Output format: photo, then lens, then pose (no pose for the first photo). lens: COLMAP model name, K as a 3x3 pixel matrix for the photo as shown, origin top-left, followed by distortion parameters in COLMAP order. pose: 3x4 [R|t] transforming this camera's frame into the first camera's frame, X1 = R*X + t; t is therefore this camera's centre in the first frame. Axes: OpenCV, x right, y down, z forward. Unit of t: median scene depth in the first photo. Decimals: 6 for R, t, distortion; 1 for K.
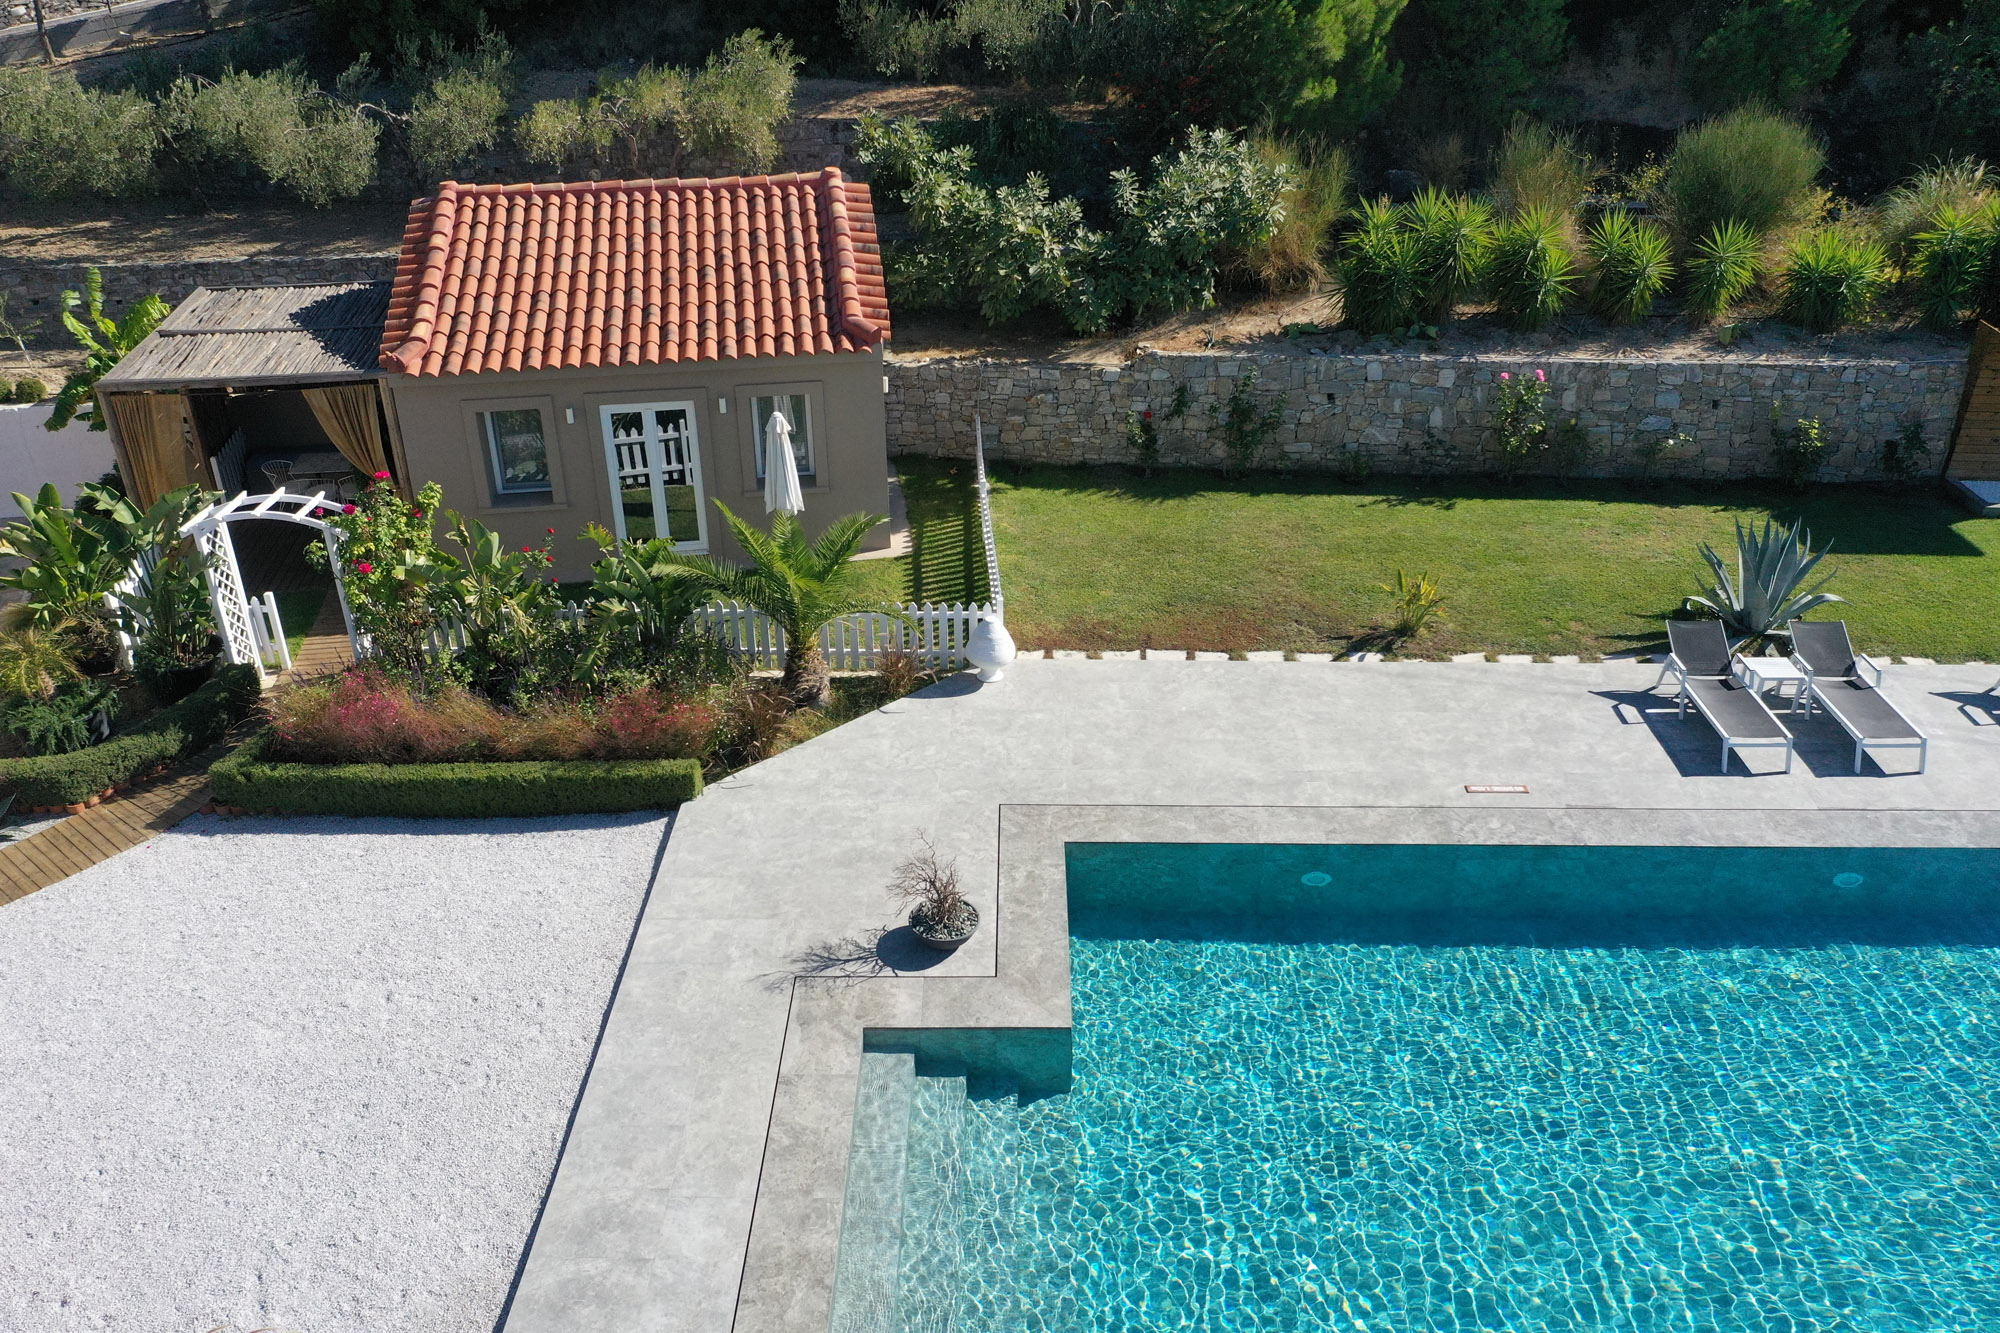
lens RADIAL K [[1555.5, 0, 1001.9], [0, 1555.5, 664.4], [0, 0, 1]] dist [0.002975, -0.007034]
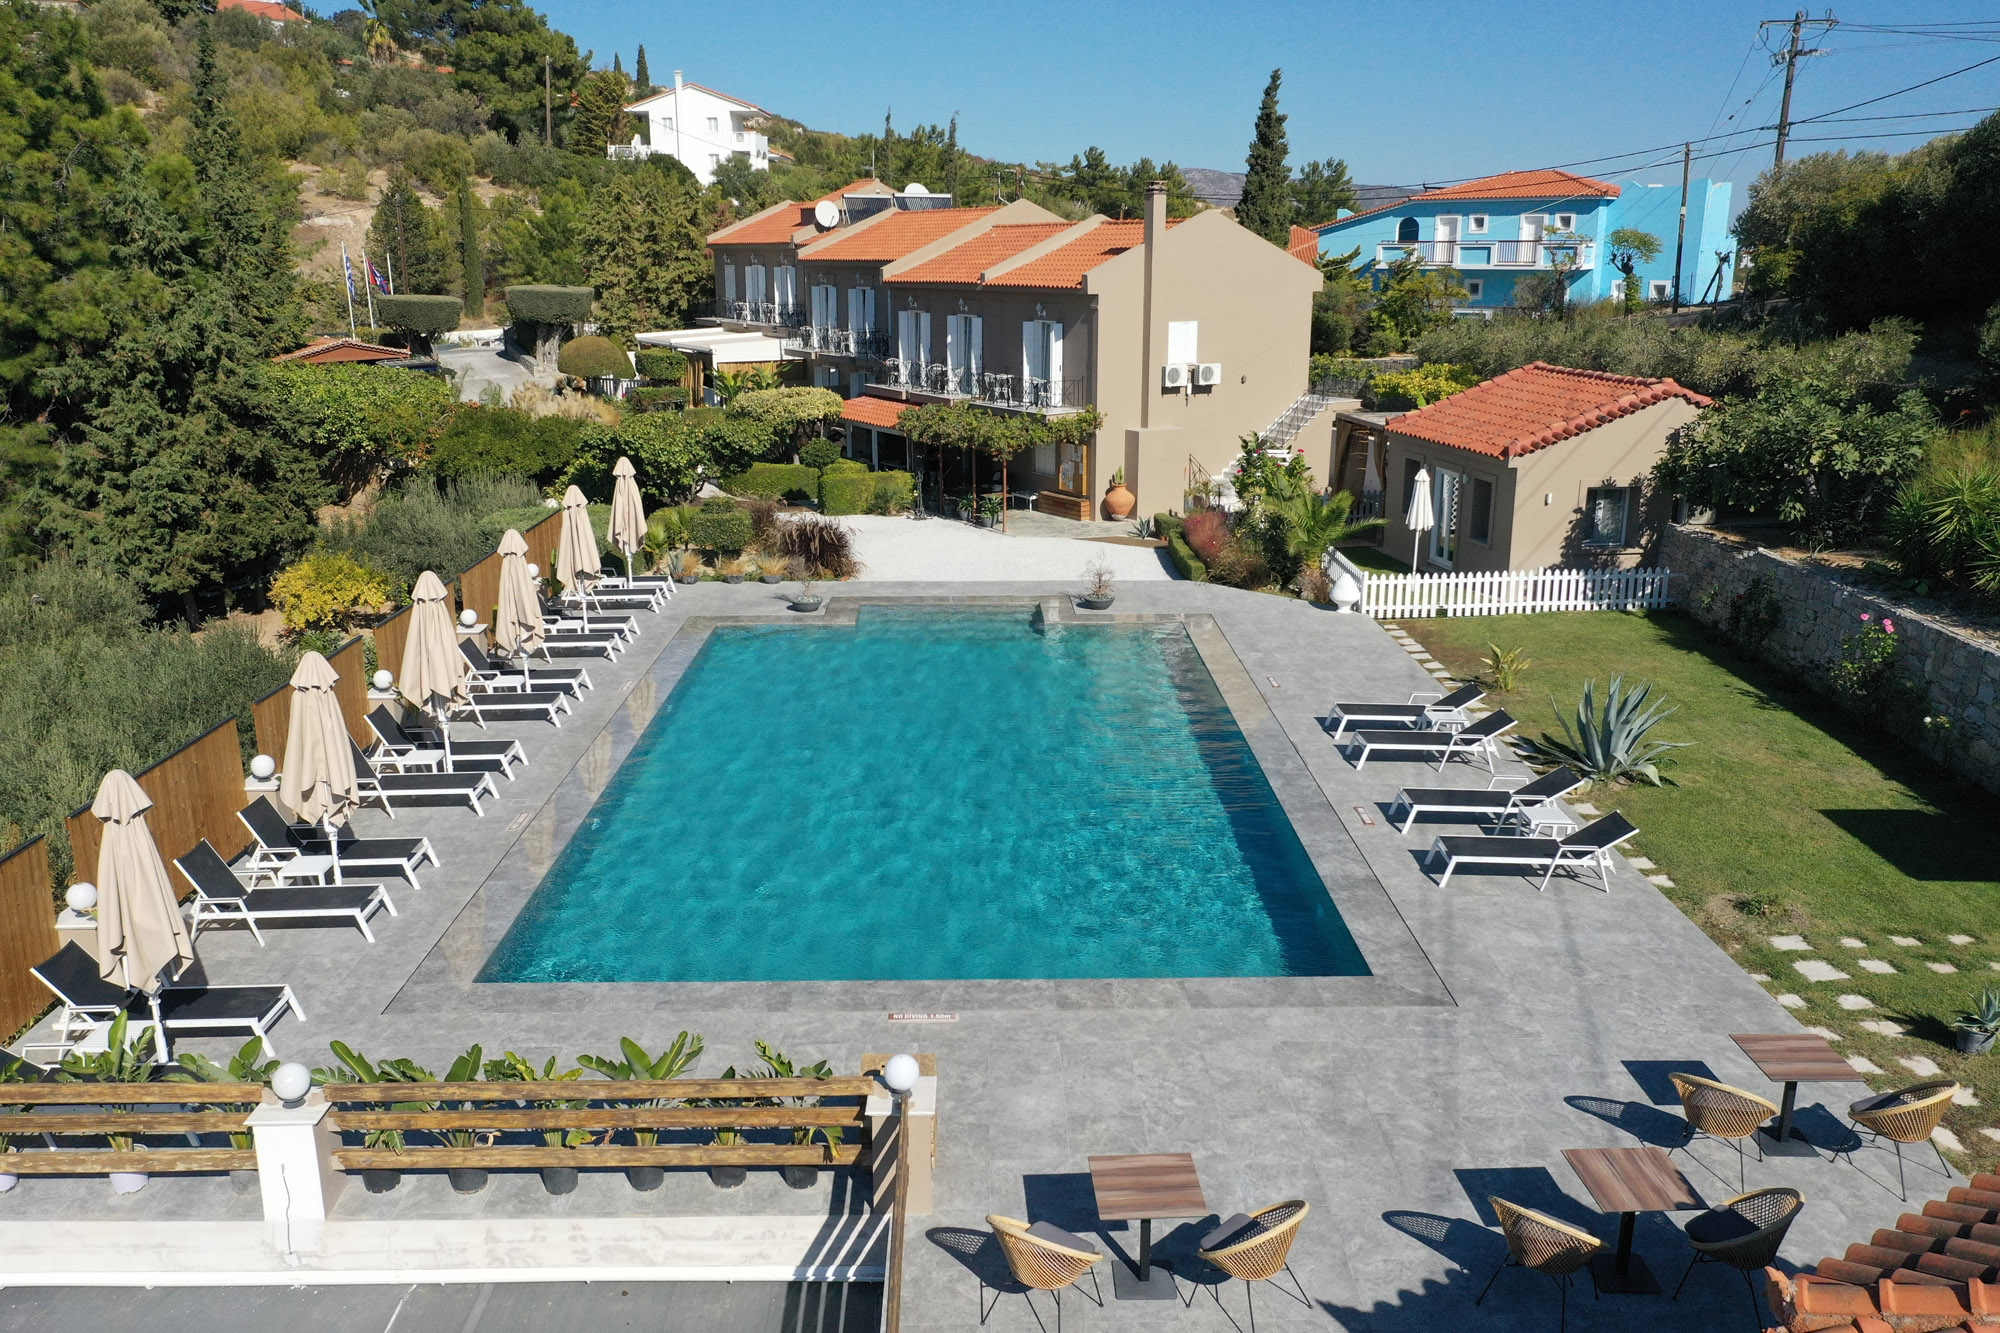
lens RADIAL K [[1555.5, 0, 1001.9], [0, 1555.5, 664.4], [0, 0, 1]] dist [0.002975, -0.007034]
pose [[0.027824, 0.260186, -0.965157, 1.540561], [-0.483171, 0.848749, 0.214876, -0.121628], [0.875084, 0.460357, 0.149330, 0.419356]]
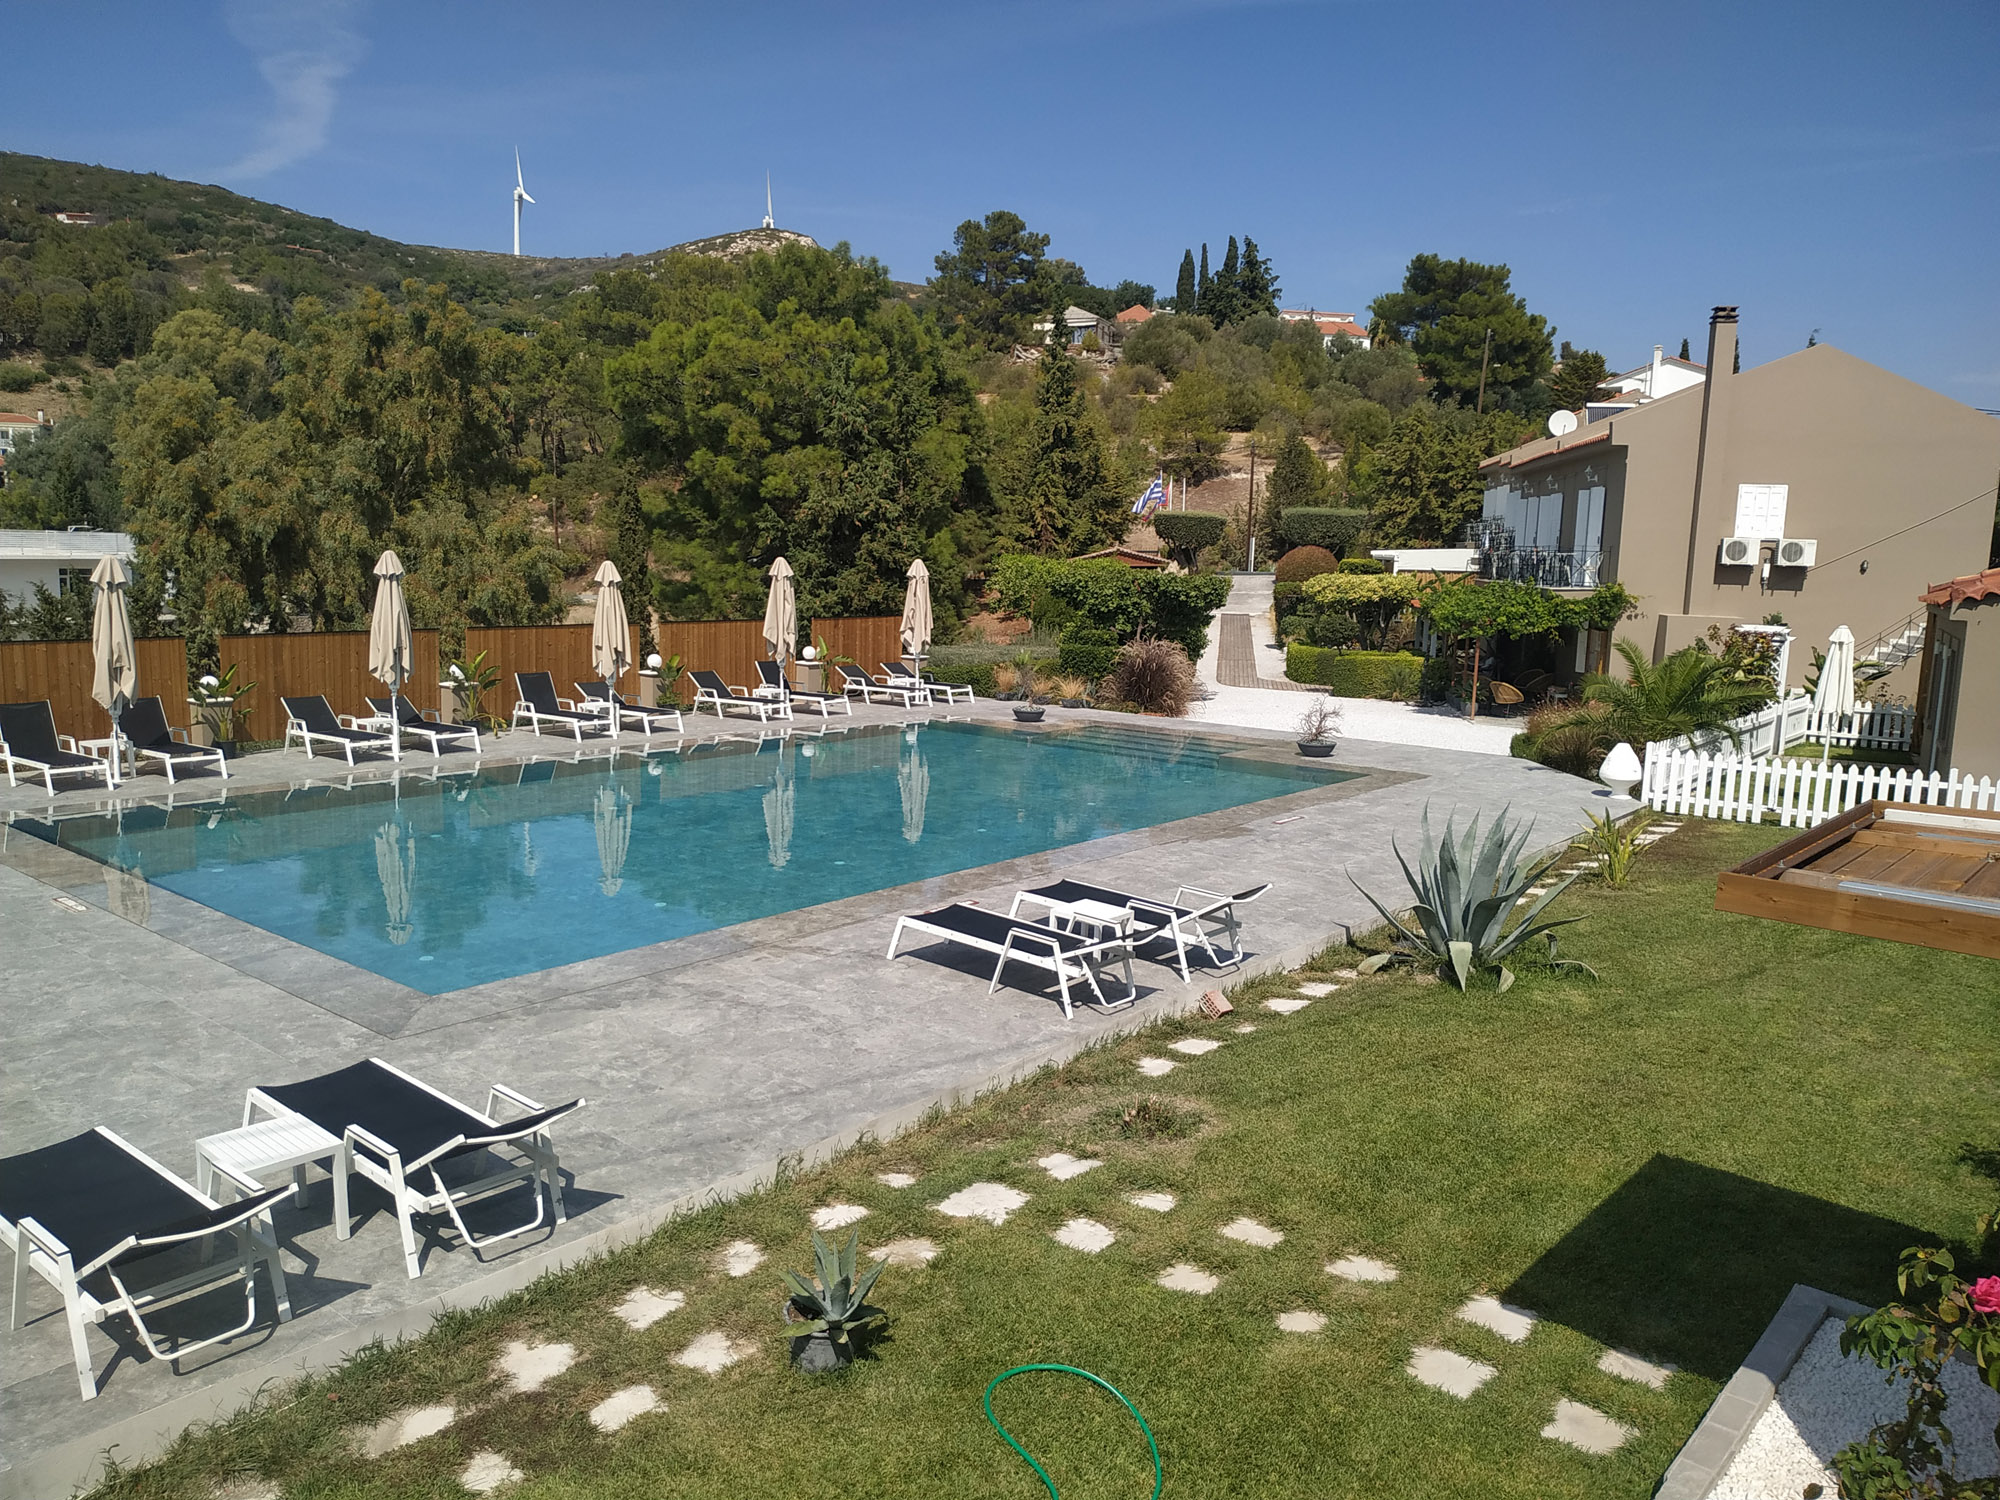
lens RADIAL K [[1446.0, 0, 1000.0], [0, 1446.0, 750.0], [0, 0, 1]] dist [0.038913, -0.005461]
pose [[-0.623089, 0.097179, -0.776091, 1.099471], [-0.398899, 0.814026, 0.422187, -0.293897], [0.672785, 0.572641, -0.468446, 1.119032]]
